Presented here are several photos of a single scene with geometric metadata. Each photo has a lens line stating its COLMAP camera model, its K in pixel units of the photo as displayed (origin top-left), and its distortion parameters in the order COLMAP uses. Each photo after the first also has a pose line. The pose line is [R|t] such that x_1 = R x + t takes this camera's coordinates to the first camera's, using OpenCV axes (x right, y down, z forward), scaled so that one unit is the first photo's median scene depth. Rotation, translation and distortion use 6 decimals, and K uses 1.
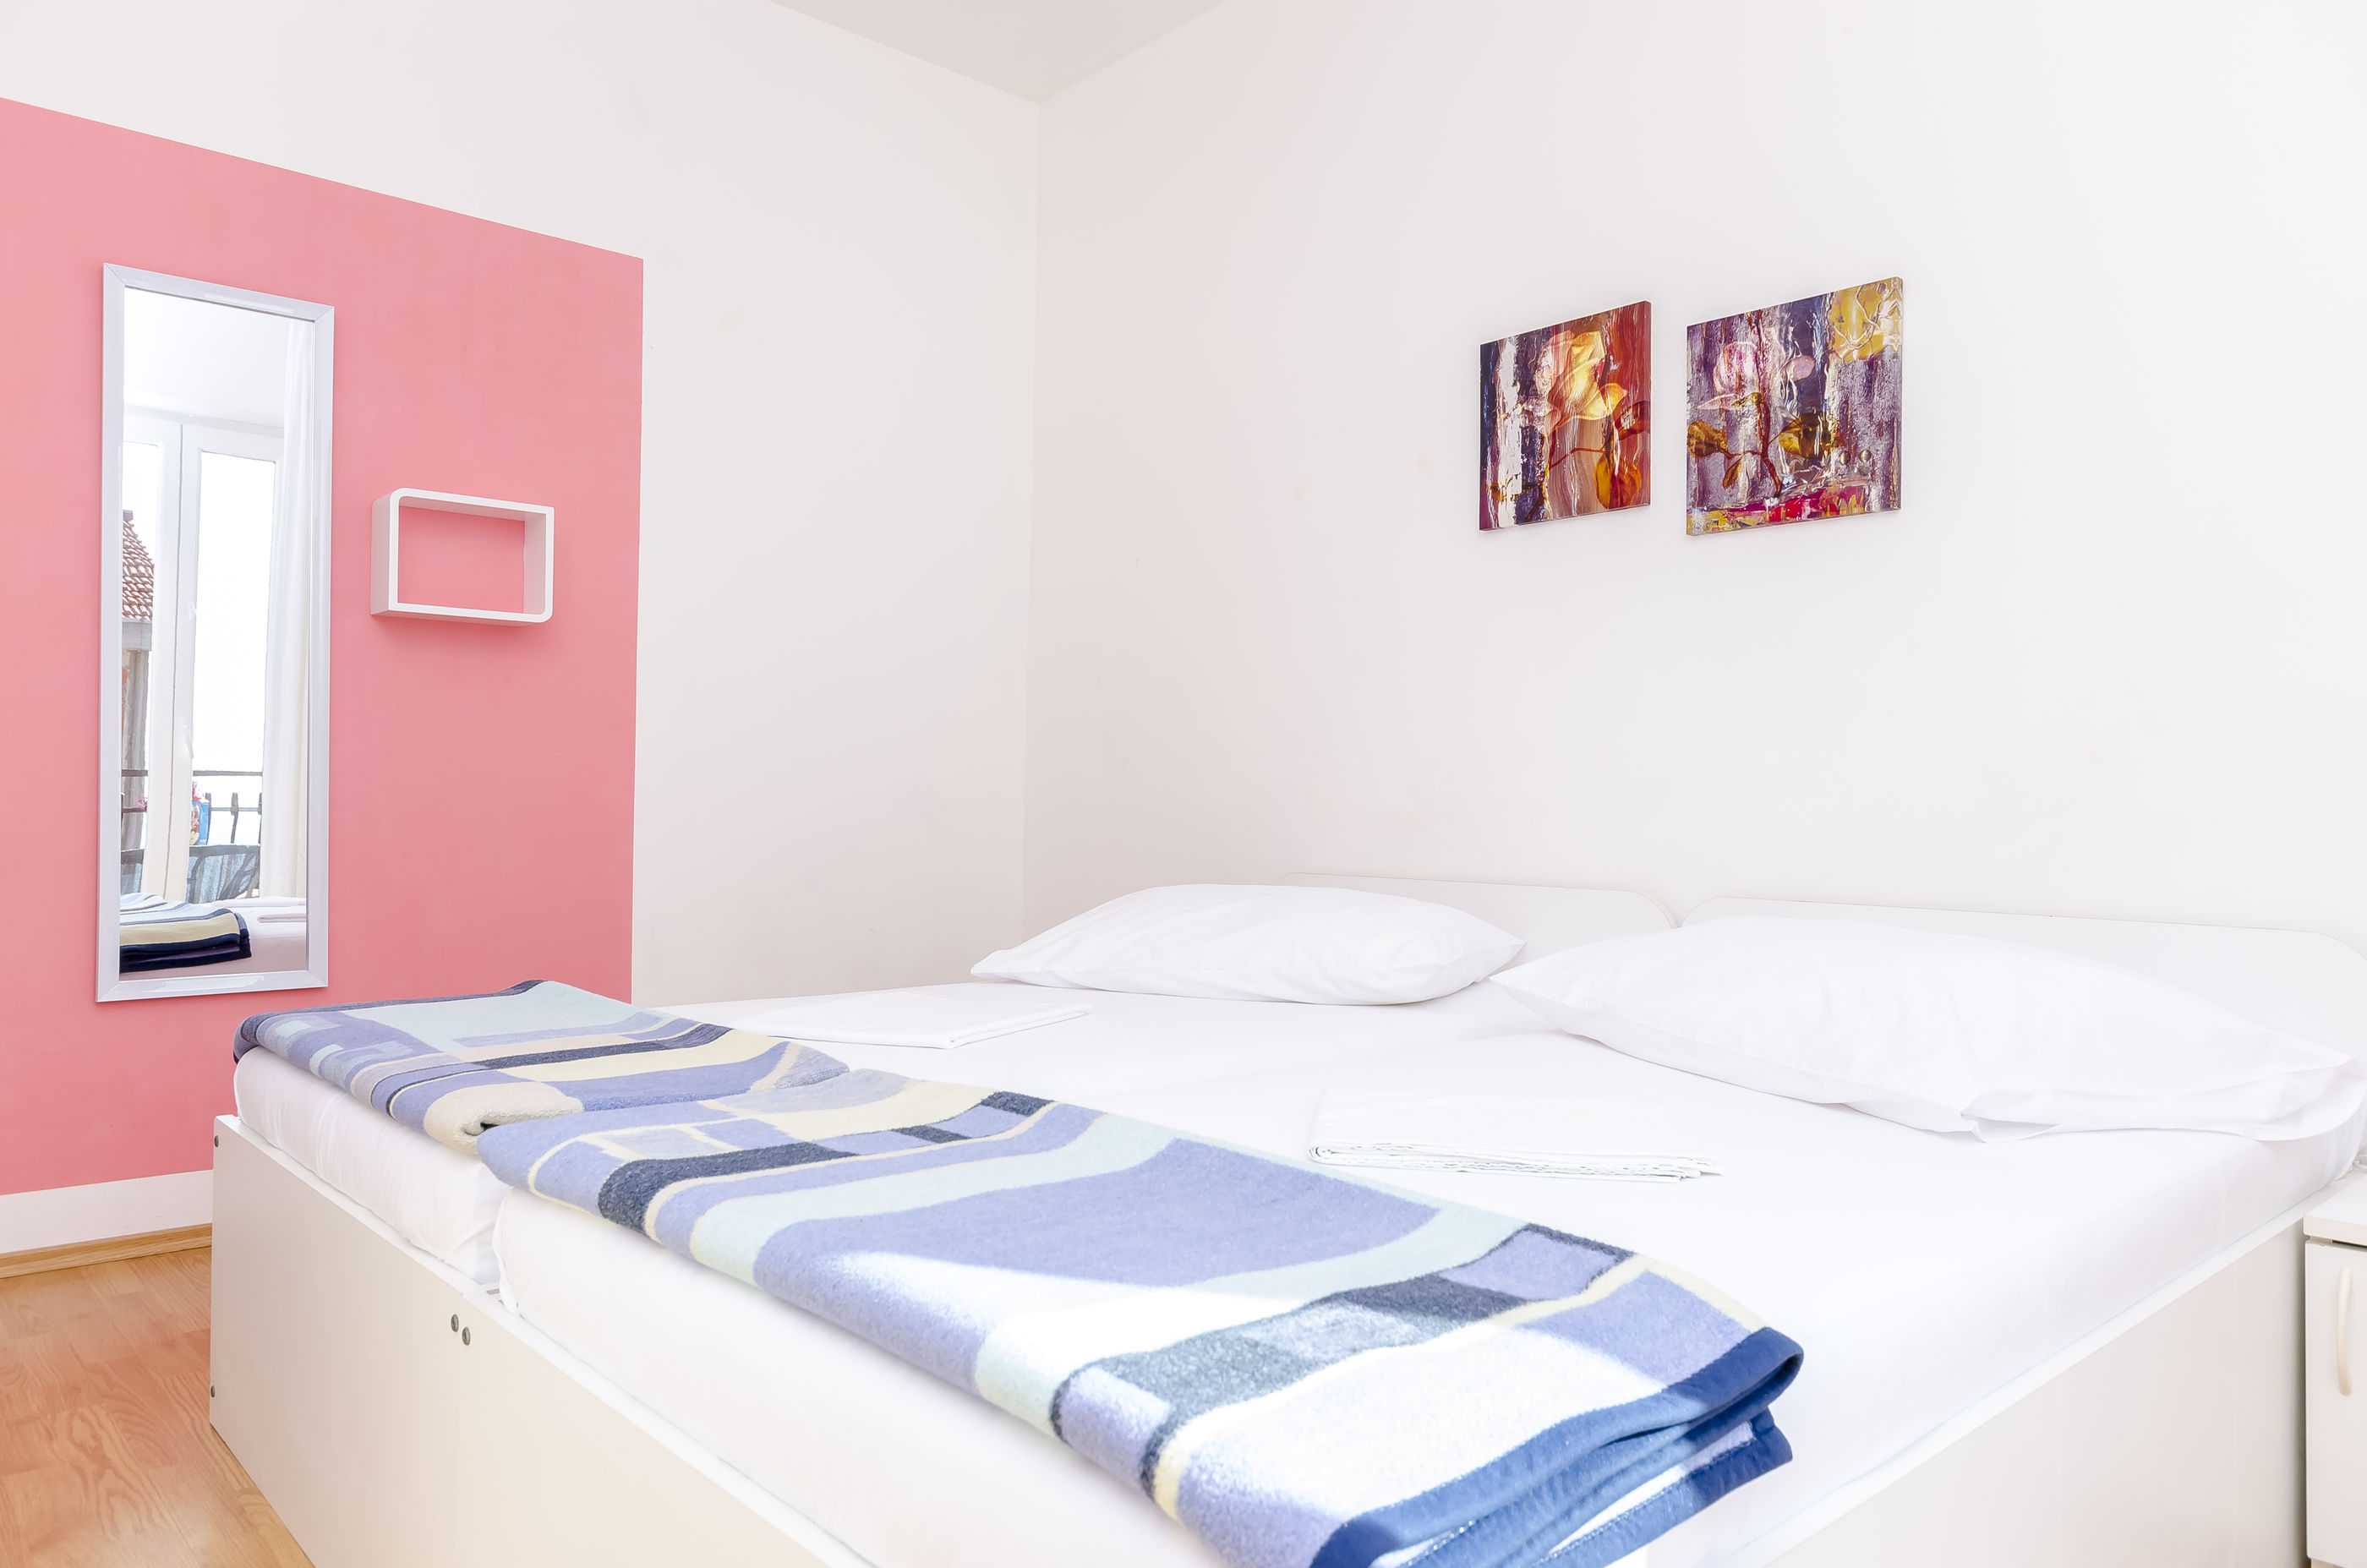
lens RADIAL K [[1576.1, 0, 1192.9], [0, 1576.1, 782.6], [0, 0, 1]] dist [0.000789, -0.000547]
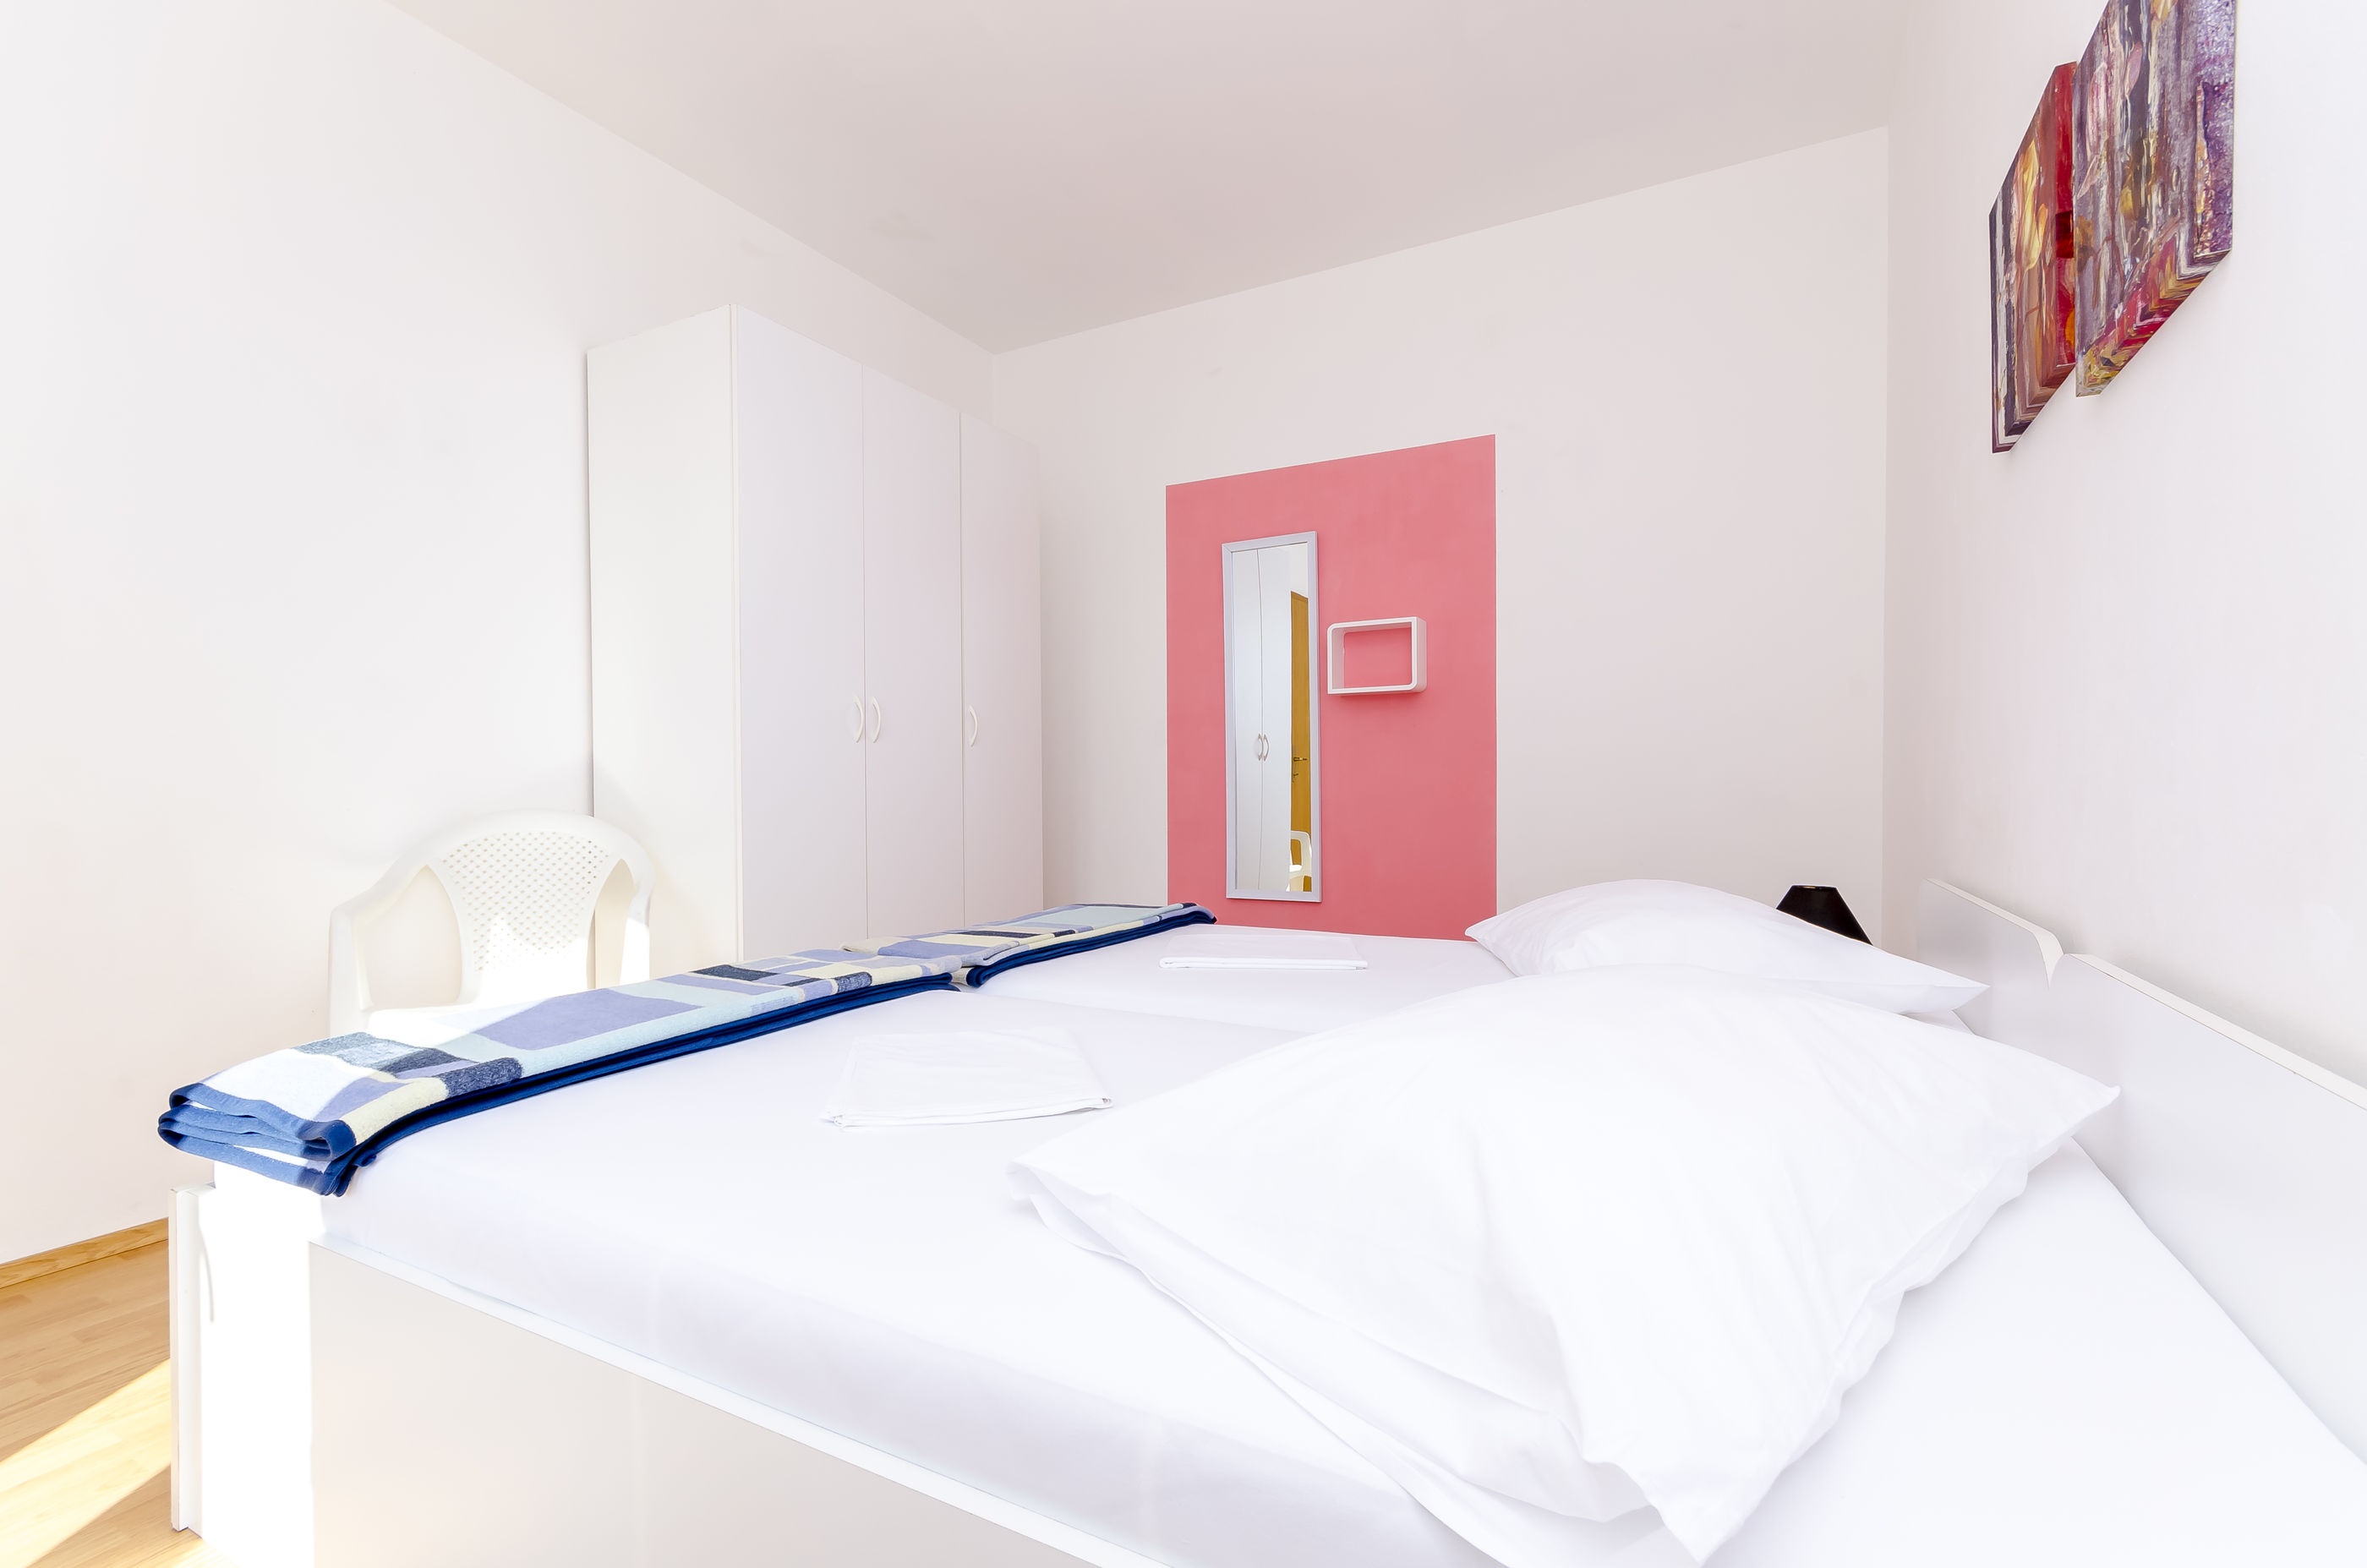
lens RADIAL K [[1032.5, 0, 1186.9], [0, 1032.5, 788.7], [0, 0, 1]] dist [0.003515, 0.000801]
pose [[0.335051, -0.011404, -0.942131, 0.566456], [0.022075, 0.999747, -0.004251, -0.000559], [0.941942, -0.019374, 0.335218, 0.479495]]
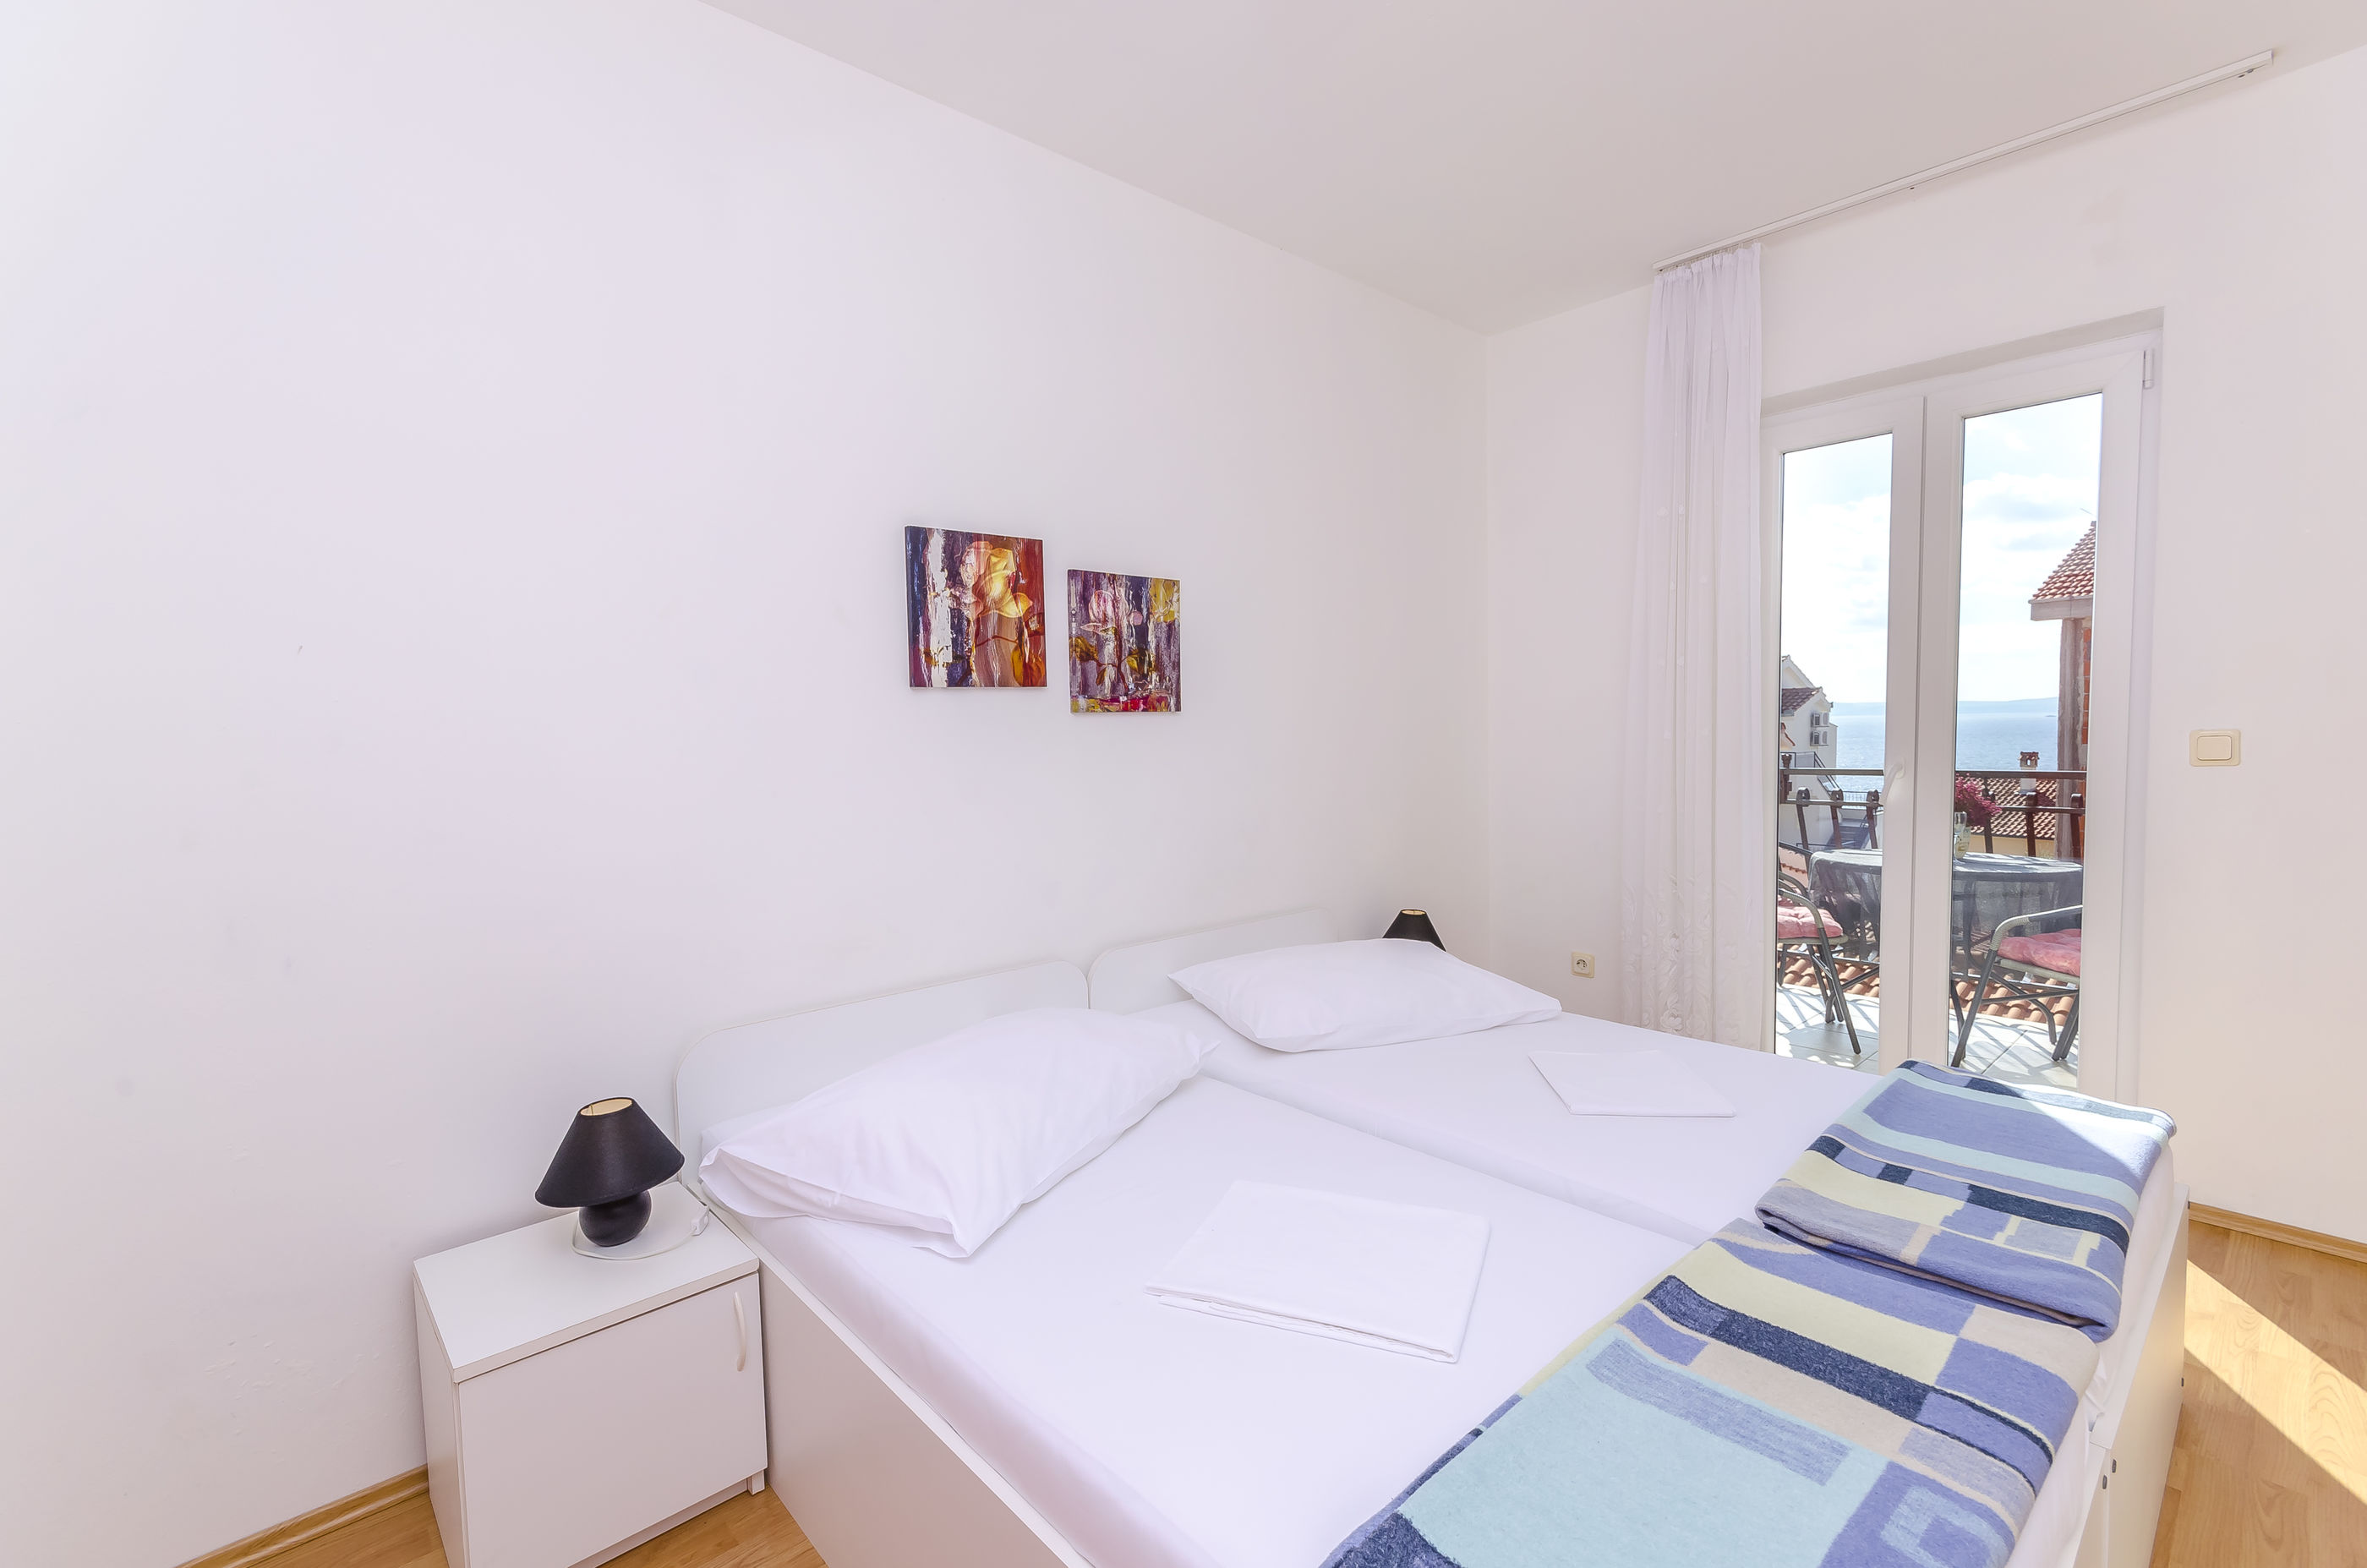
lens RADIAL K [[1032.5, 0, 1192.0], [0, 1032.5, 789.3], [0, 0, 1]] dist [0.003515, 0.000801]
pose [[-0.000719, -0.082667, 0.996577, -0.627646], [0.004344, 0.996568, 0.082669, -0.157283], [-0.999990, 0.004389, -0.000357, 0.849600]]
